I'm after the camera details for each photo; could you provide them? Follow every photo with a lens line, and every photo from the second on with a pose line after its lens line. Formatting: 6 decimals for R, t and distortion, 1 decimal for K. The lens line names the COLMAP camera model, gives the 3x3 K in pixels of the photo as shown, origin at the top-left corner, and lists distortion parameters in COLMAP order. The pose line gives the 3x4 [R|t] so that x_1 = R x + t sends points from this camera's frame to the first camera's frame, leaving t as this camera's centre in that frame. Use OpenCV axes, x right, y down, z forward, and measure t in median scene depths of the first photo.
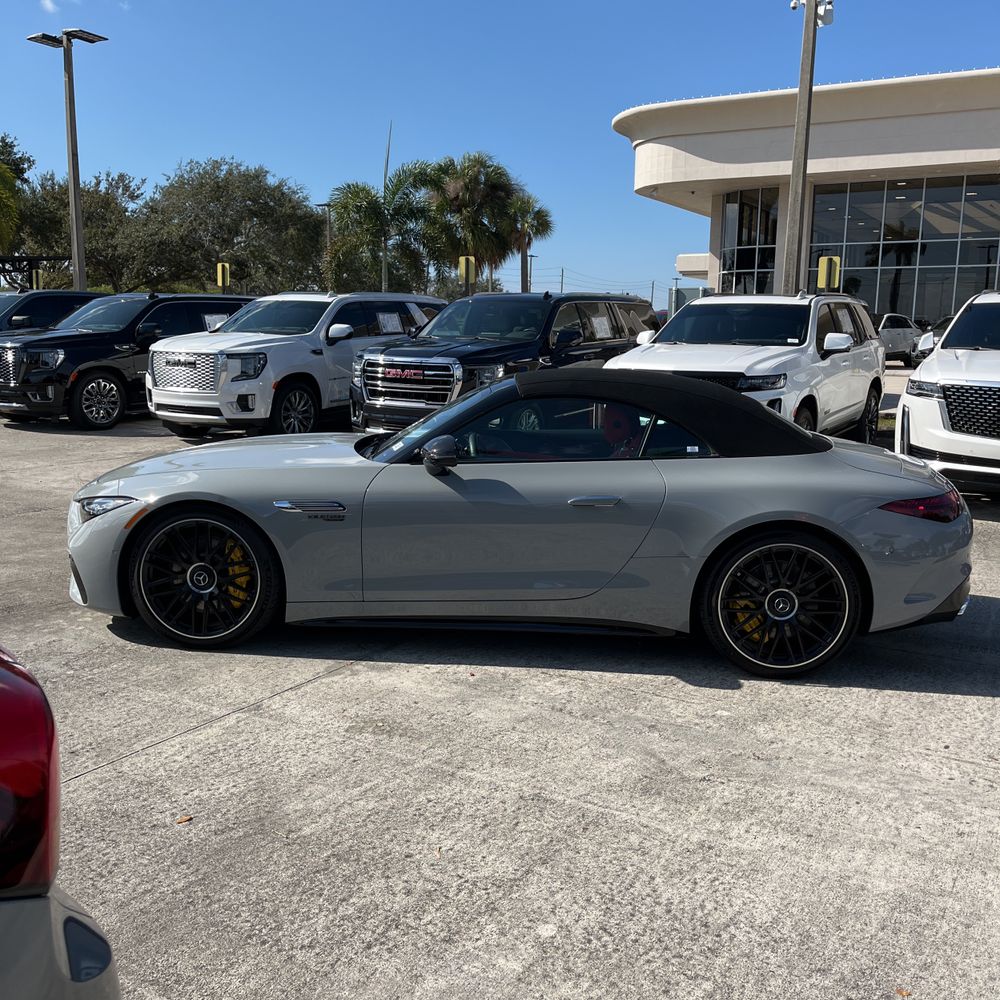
lens RADIAL K [[1004.1, 0, 501.4], [0, 1004.1, 498.4], [0, 0, 1]] dist [0.042151, -0.042318]
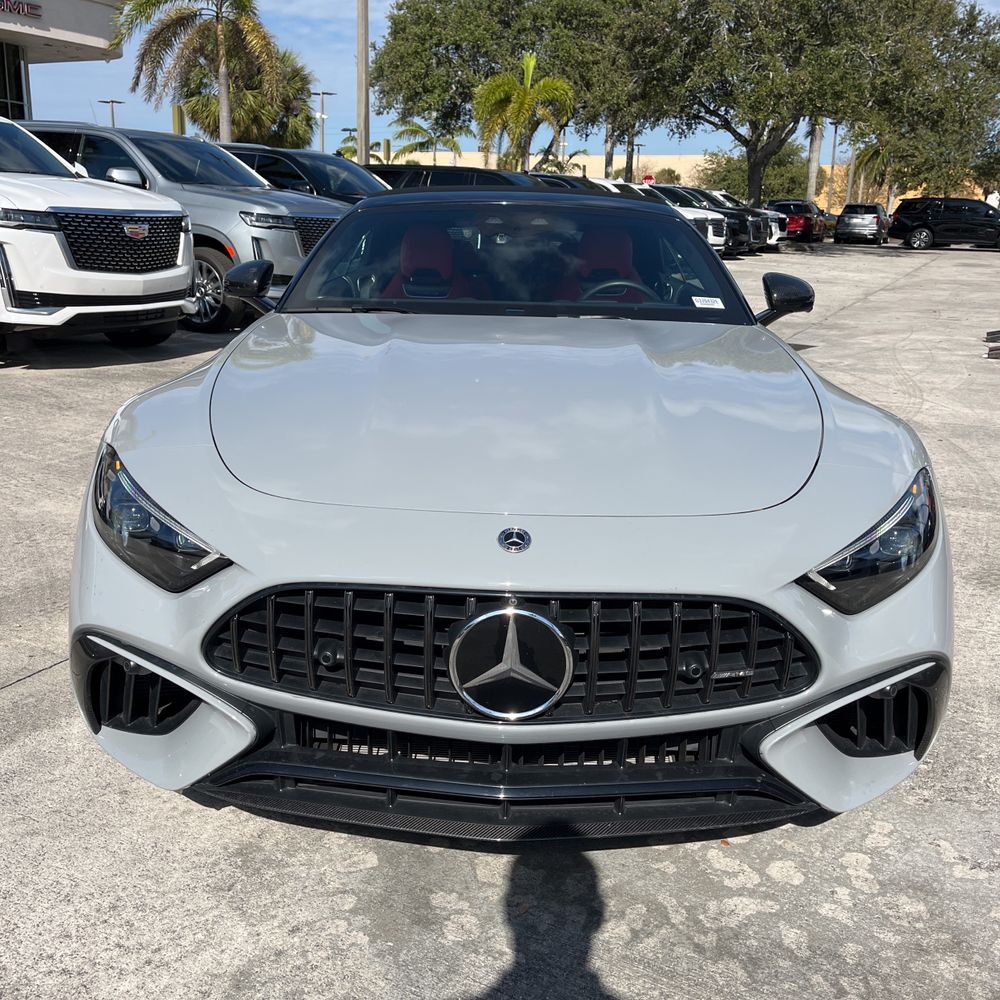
lens RADIAL K [[1020.6, 0, 495.1], [0, 1020.6, 473.5], [0, 0, 1]] dist [0.031892, -0.022890]
pose [[-0.073134, -0.254370, 0.964338, -0.801875], [0.130914, 0.956112, 0.262128, -0.144474], [-0.988693, 0.145416, -0.036623, 1.206968]]
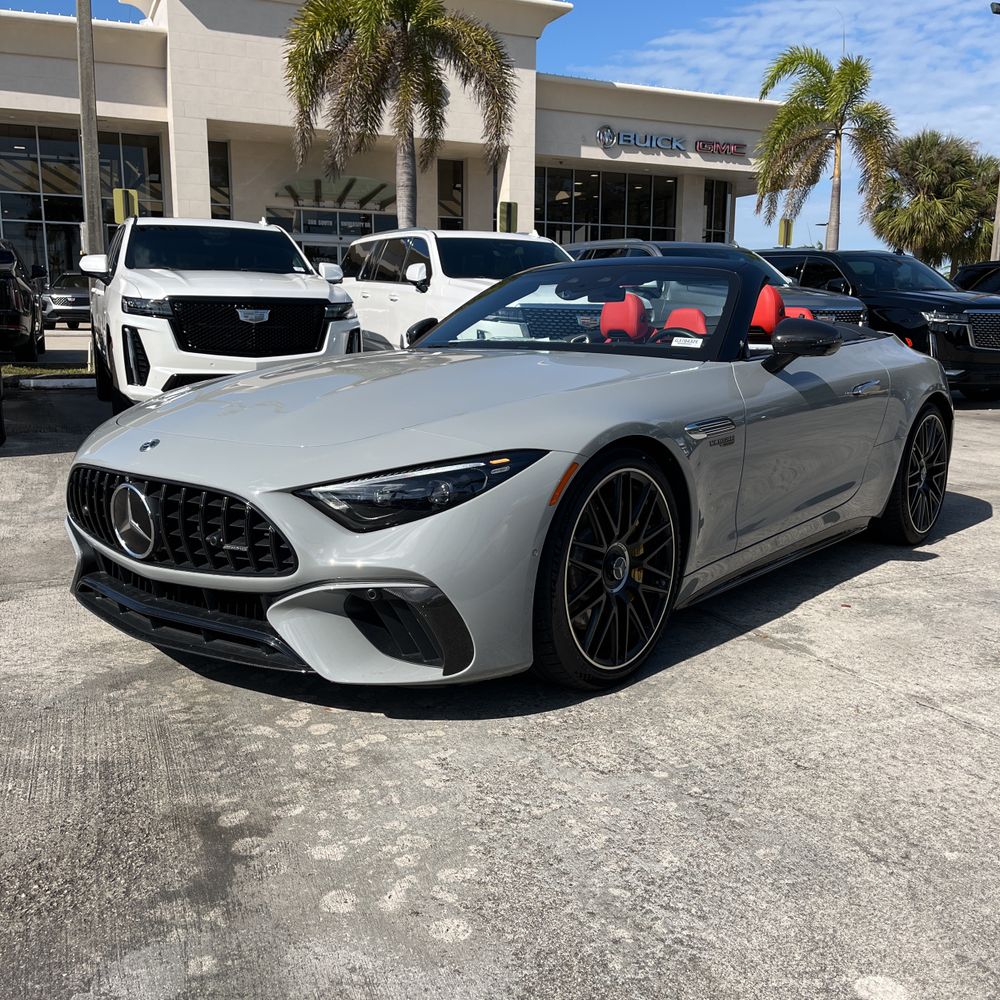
lens RADIAL K [[1009.6, 0, 499.0], [0, 1009.6, 488.8], [0, 0, 1]] dist [0.059633, -0.083562]
pose [[0.565543, -0.141736, 0.812448, -0.820413], [0.129152, 0.988188, 0.082492, -0.026417], [-0.814543, 0.058277, 0.577168, 0.704538]]
